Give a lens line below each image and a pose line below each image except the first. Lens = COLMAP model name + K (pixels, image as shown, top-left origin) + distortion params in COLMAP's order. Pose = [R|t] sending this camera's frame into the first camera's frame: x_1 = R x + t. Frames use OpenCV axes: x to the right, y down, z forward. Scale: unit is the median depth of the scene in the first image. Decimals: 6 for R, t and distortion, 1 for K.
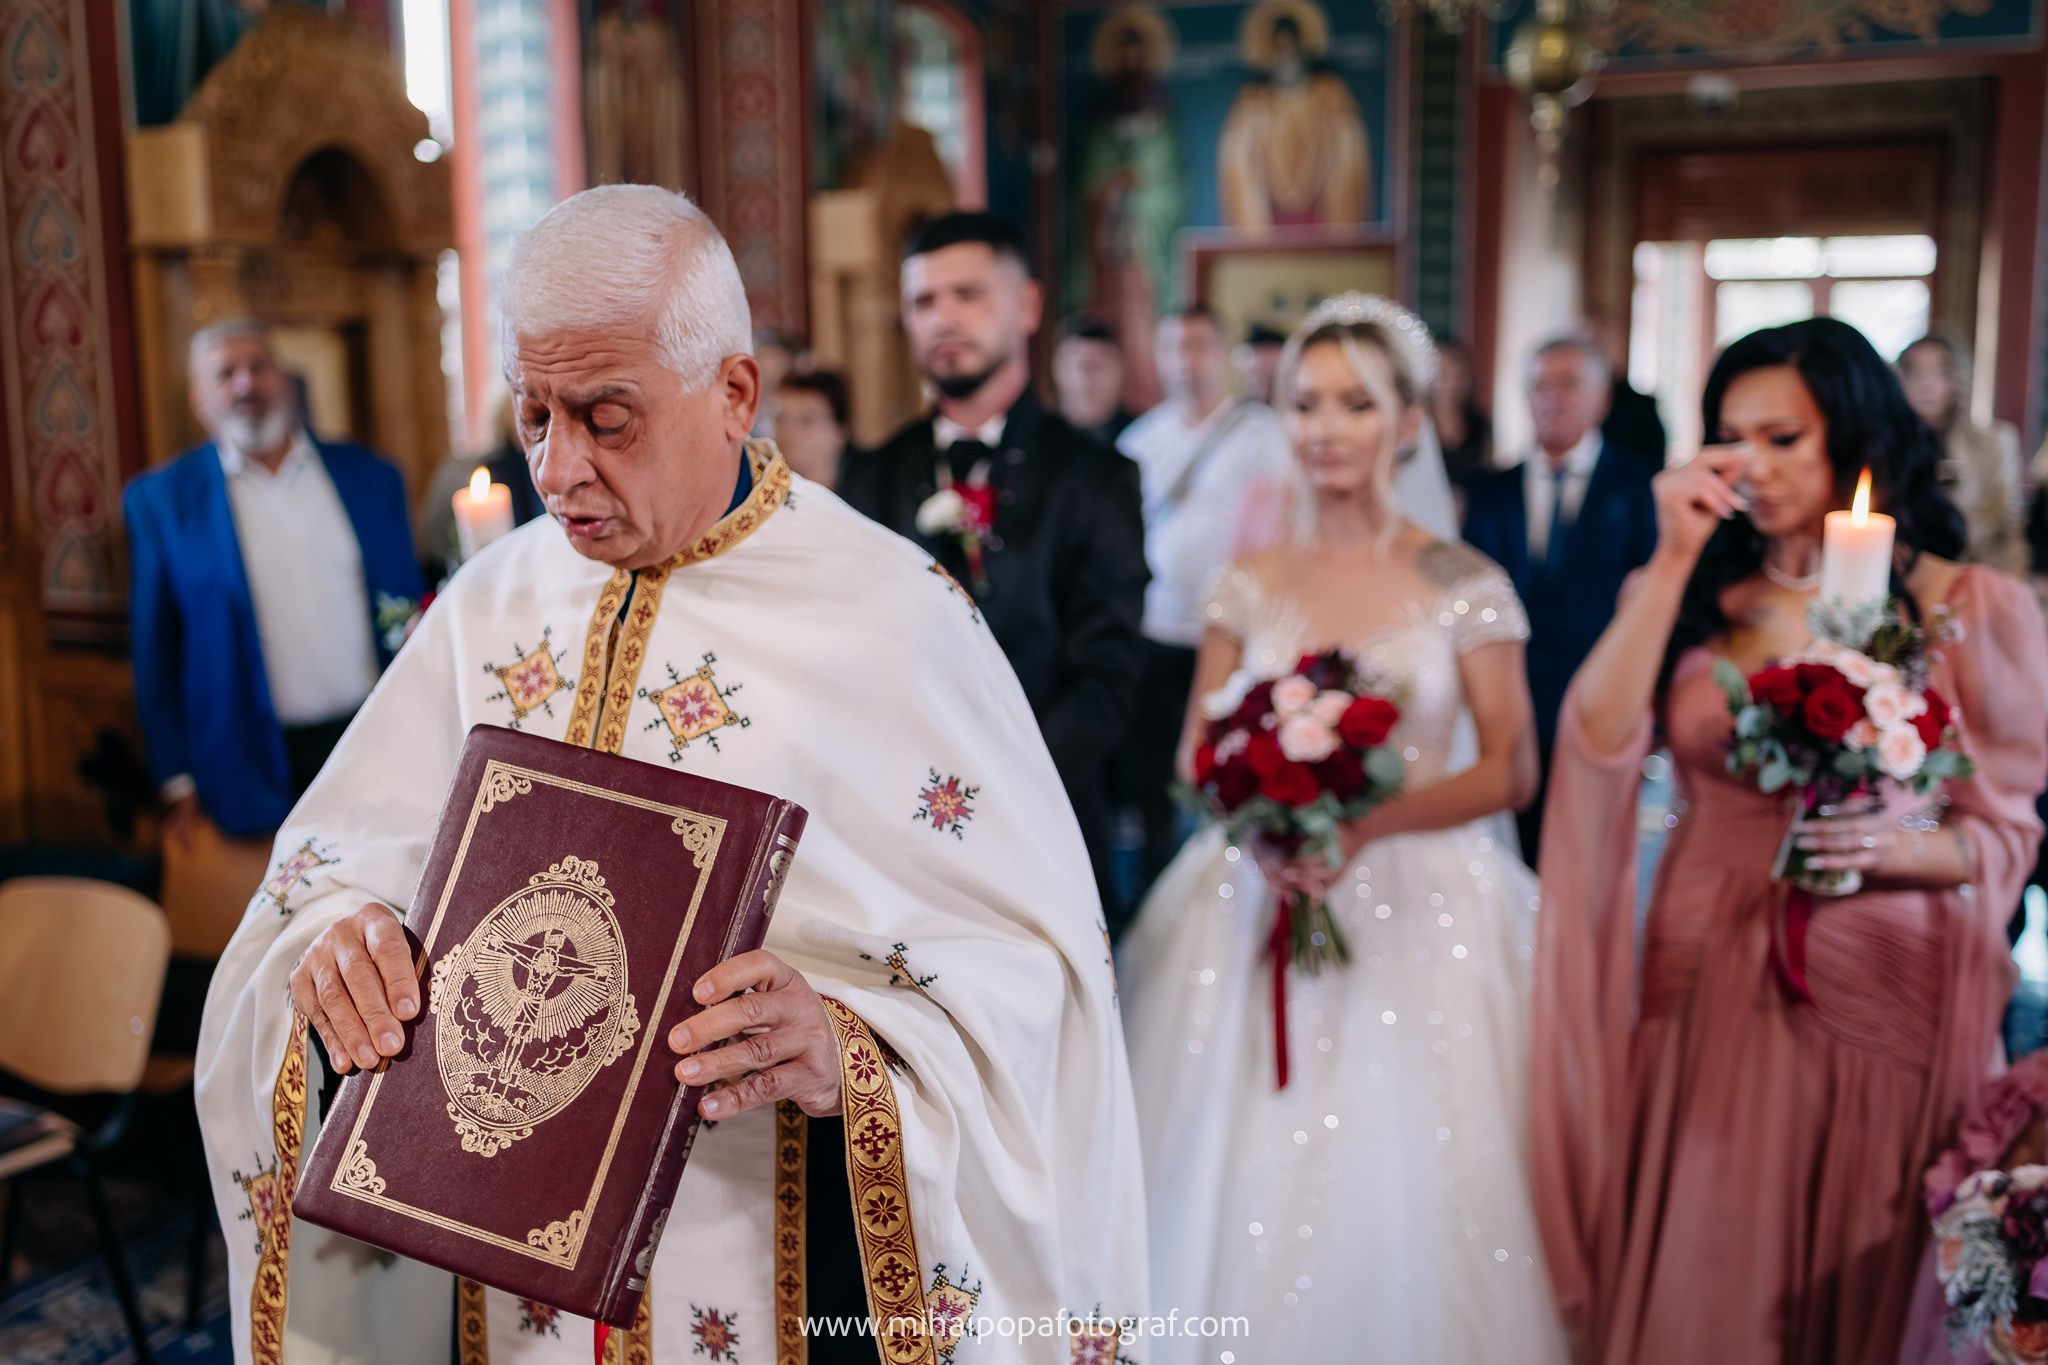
lens RADIAL K [[2053.7, 0, 1024.0], [0, 2053.7, 682.5], [0, 0, 1]] dist [-0.047094, 0.008735]
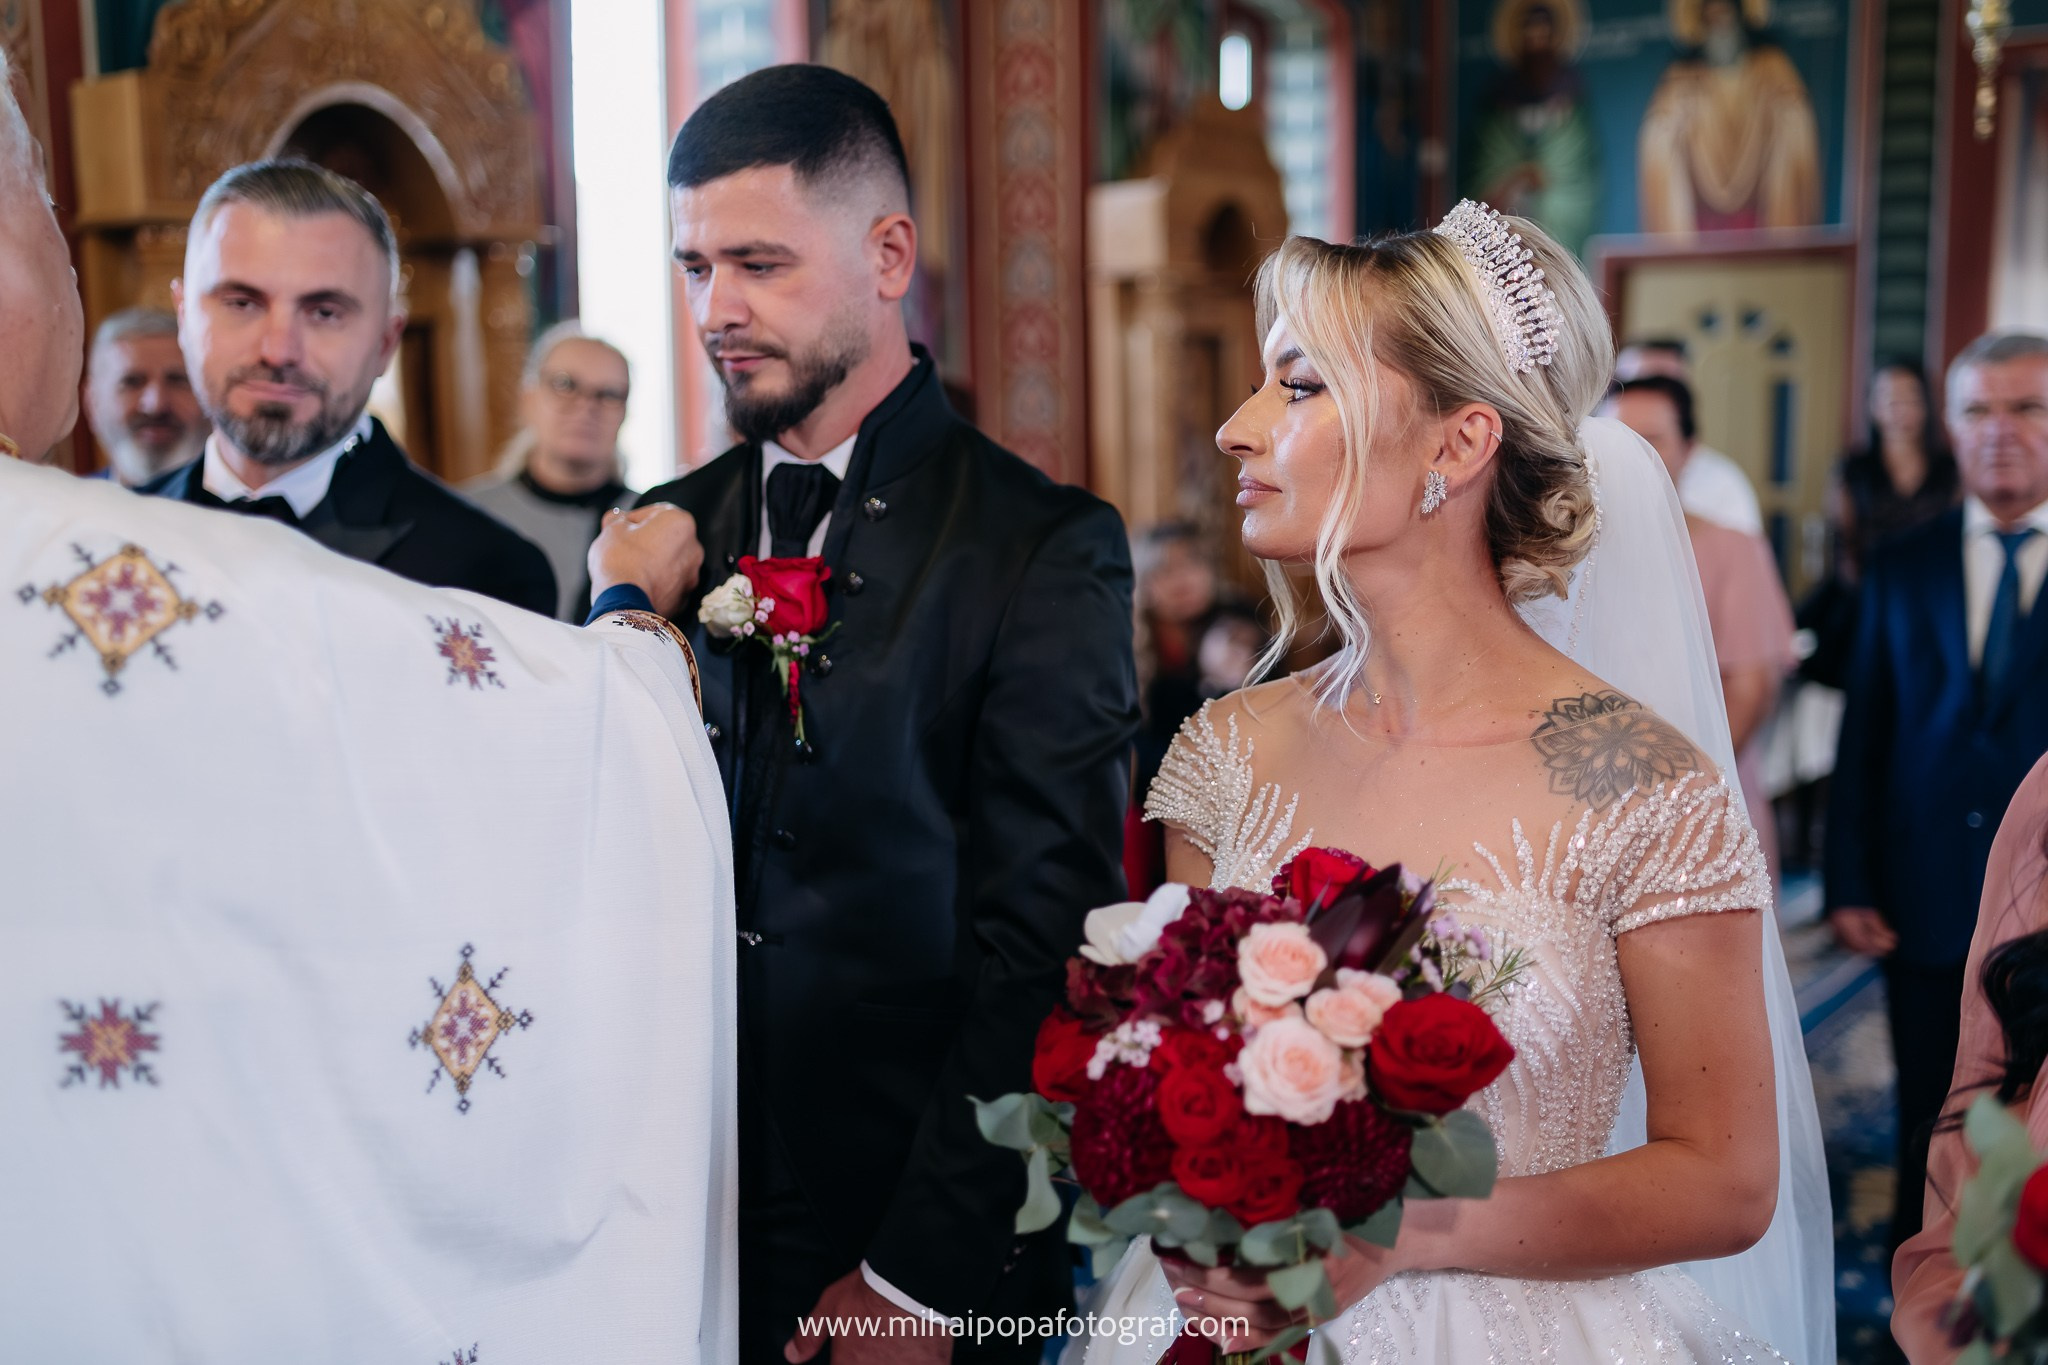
lens RADIAL K [[2053.7, 0, 1024.0], [0, 2053.7, 682.5], [0, 0, 1]] dist [-0.047094, 0.008735]
pose [[0.973316, 0.031645, -0.227274, 0.062219], [-0.035947, 0.999244, -0.014811, -0.019637], [0.226634, 0.022585, 0.973718, 0.166337]]
